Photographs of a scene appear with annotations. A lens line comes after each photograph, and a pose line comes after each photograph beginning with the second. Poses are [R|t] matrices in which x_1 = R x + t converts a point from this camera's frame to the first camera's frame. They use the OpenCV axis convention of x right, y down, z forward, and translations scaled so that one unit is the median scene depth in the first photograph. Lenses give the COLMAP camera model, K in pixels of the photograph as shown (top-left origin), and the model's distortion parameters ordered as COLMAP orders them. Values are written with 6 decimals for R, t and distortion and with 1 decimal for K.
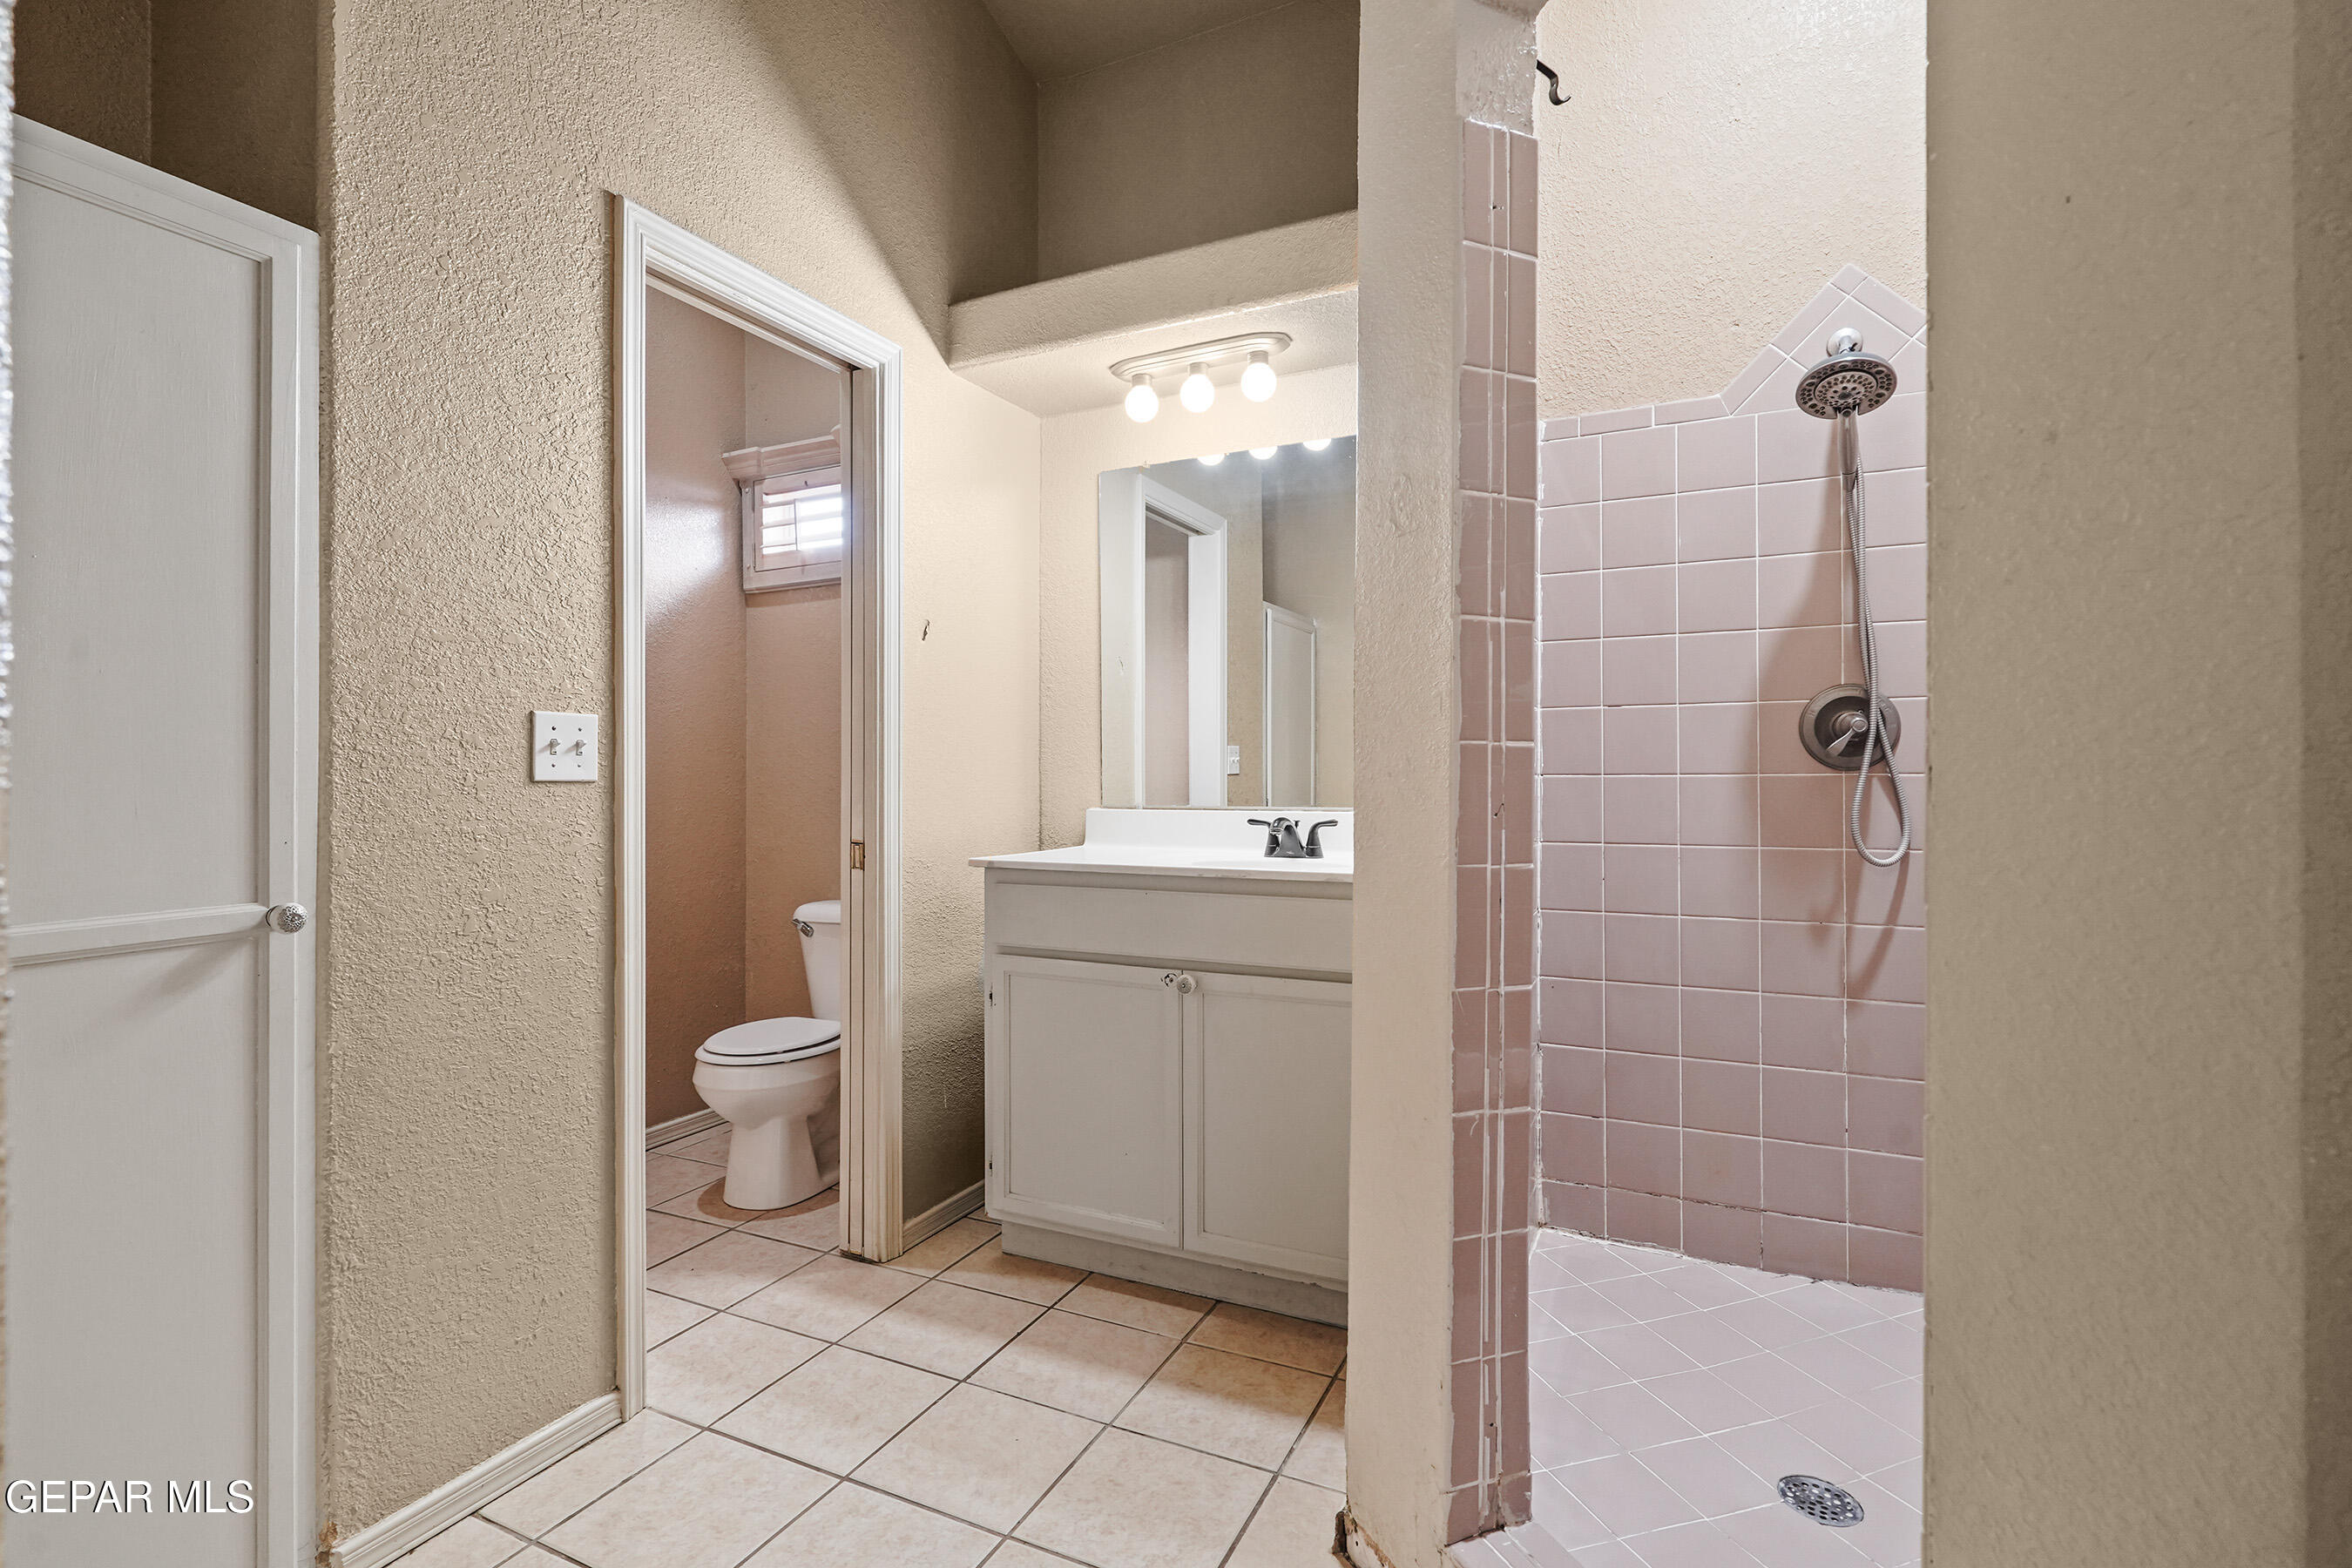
lens RADIAL K [[1080.9, 0, 1180.1], [0, 1080.9, 775.9], [0, 0, 1]] dist [-0.004650, 0.001773]
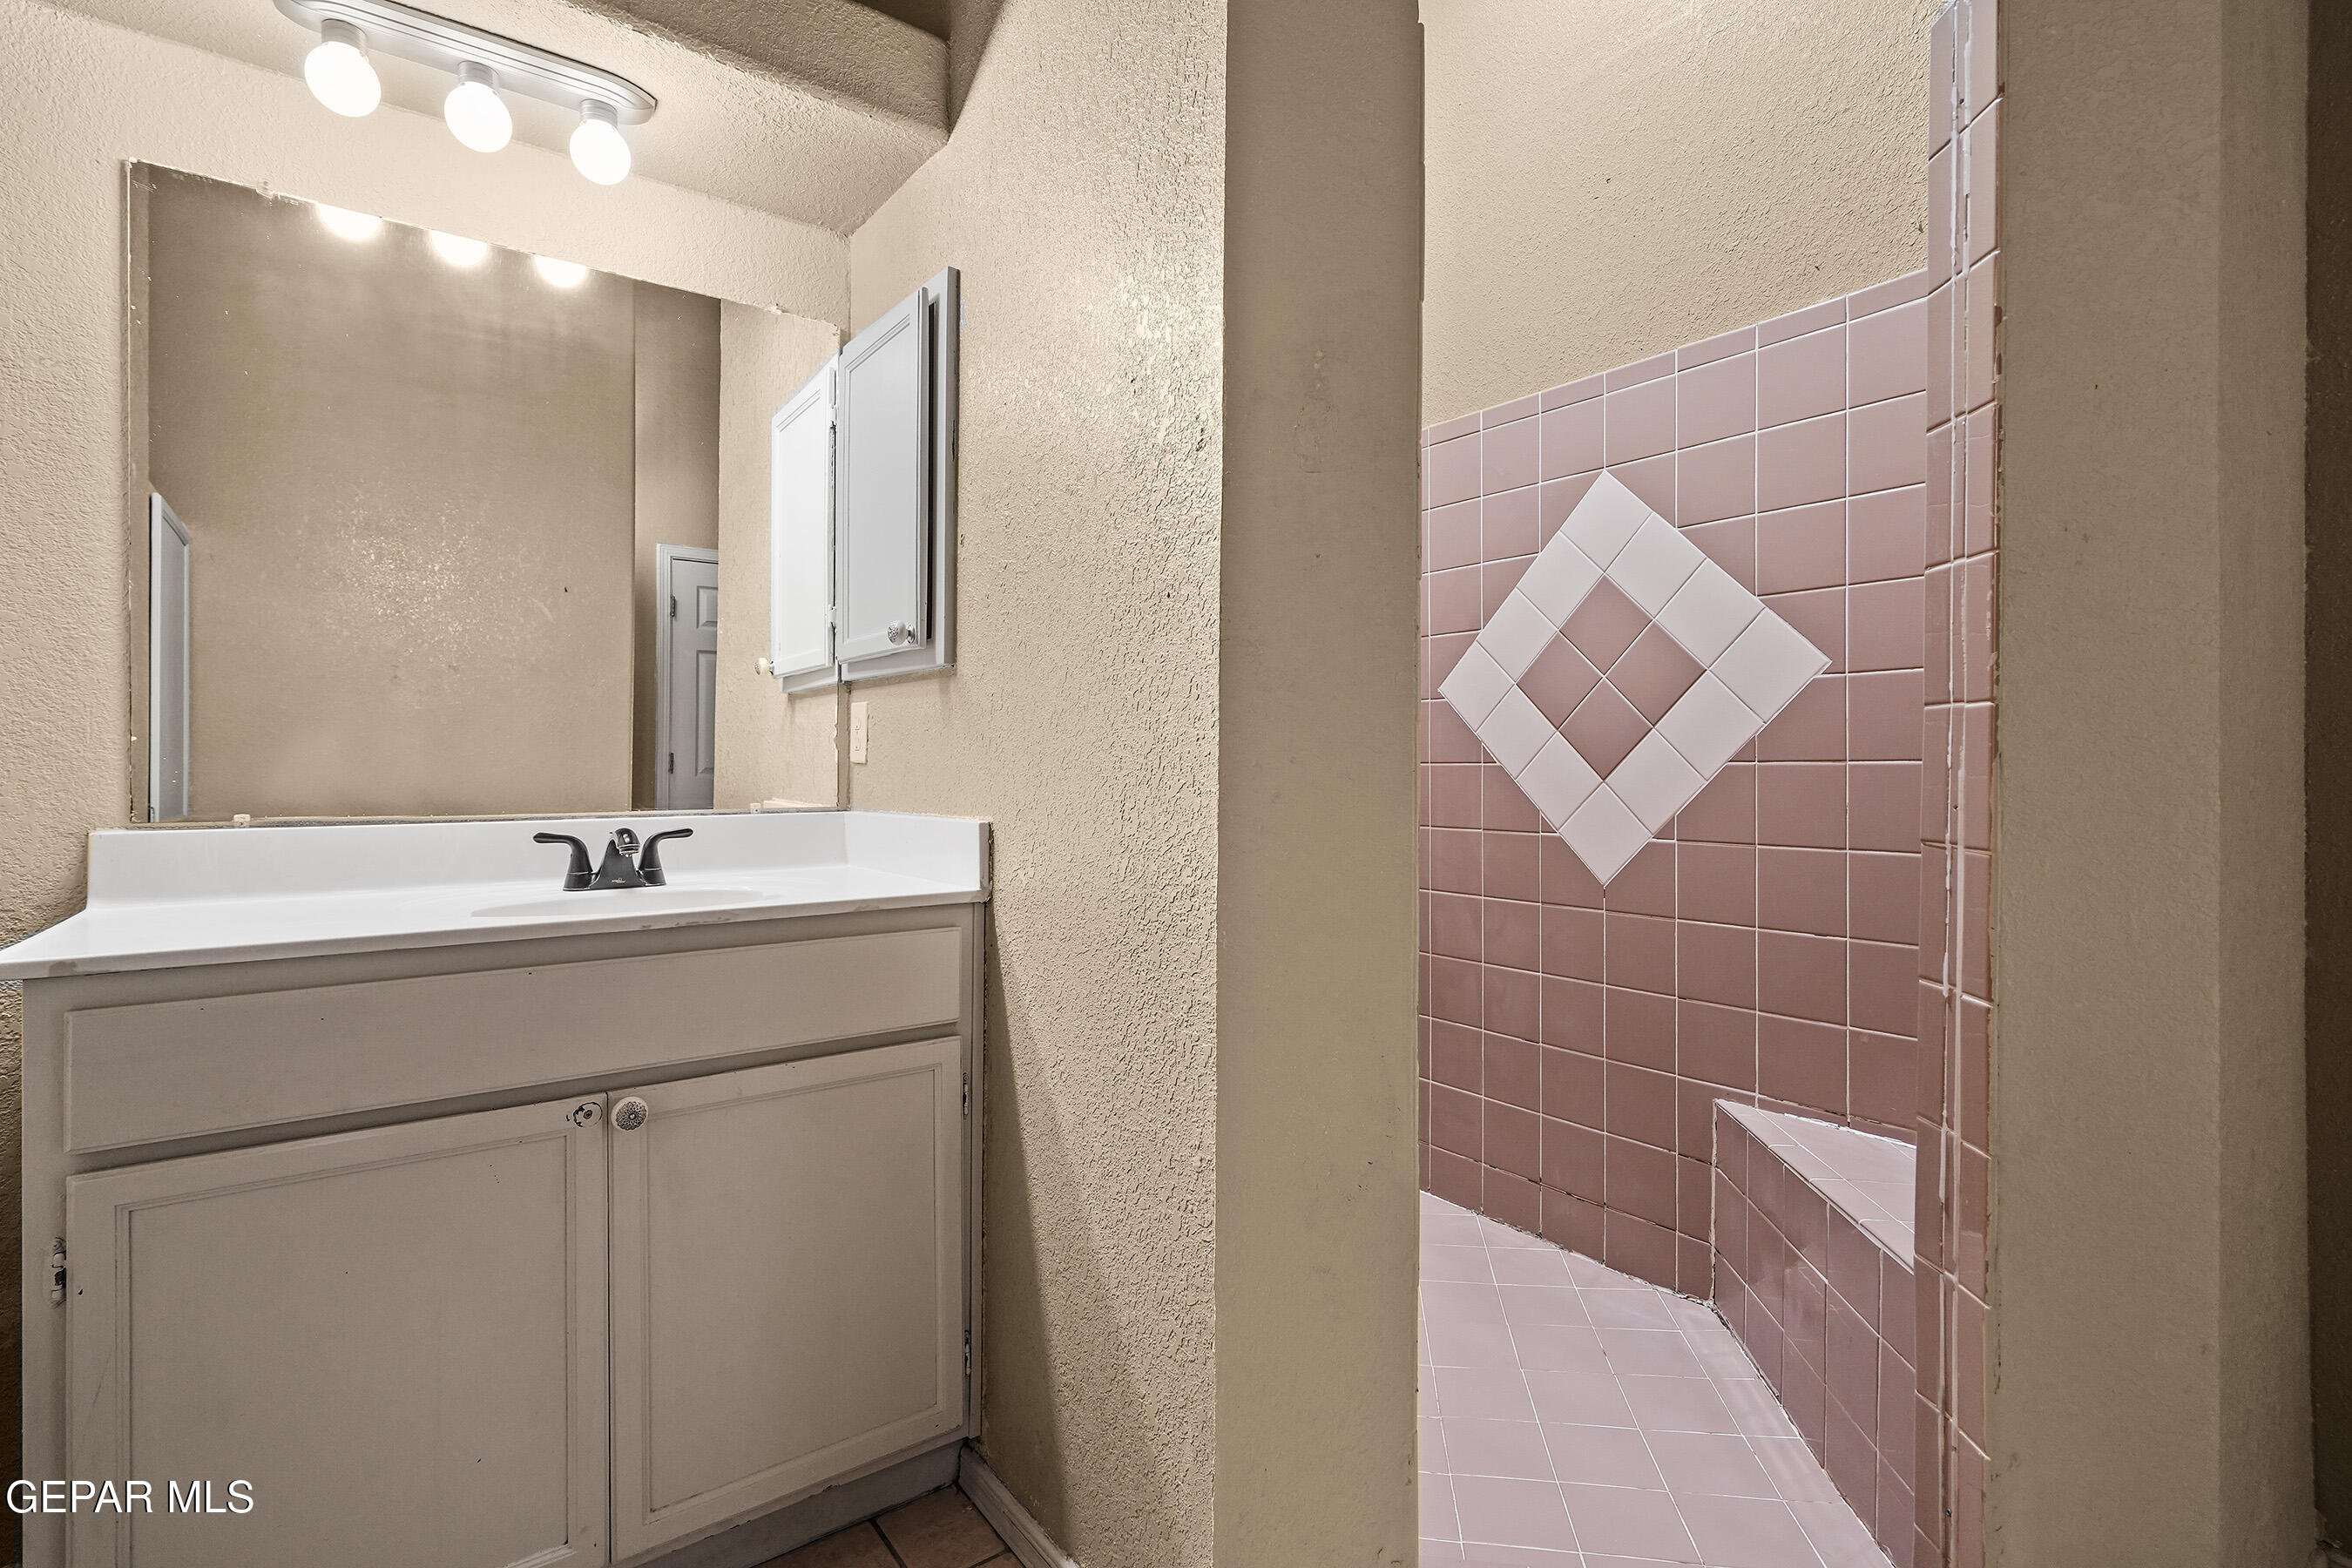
lens RADIAL K [[1080.9, 0, 1172.5], [0, 1080.9, 771.7], [0, 0, 1]] dist [-0.004650, 0.001773]
pose [[0.486828, -0.002873, 0.873493, -0.312088], [0.006937, 0.999976, -0.000577, 0.006512], [-0.873470, 0.006340, 0.486836, 0.382652]]
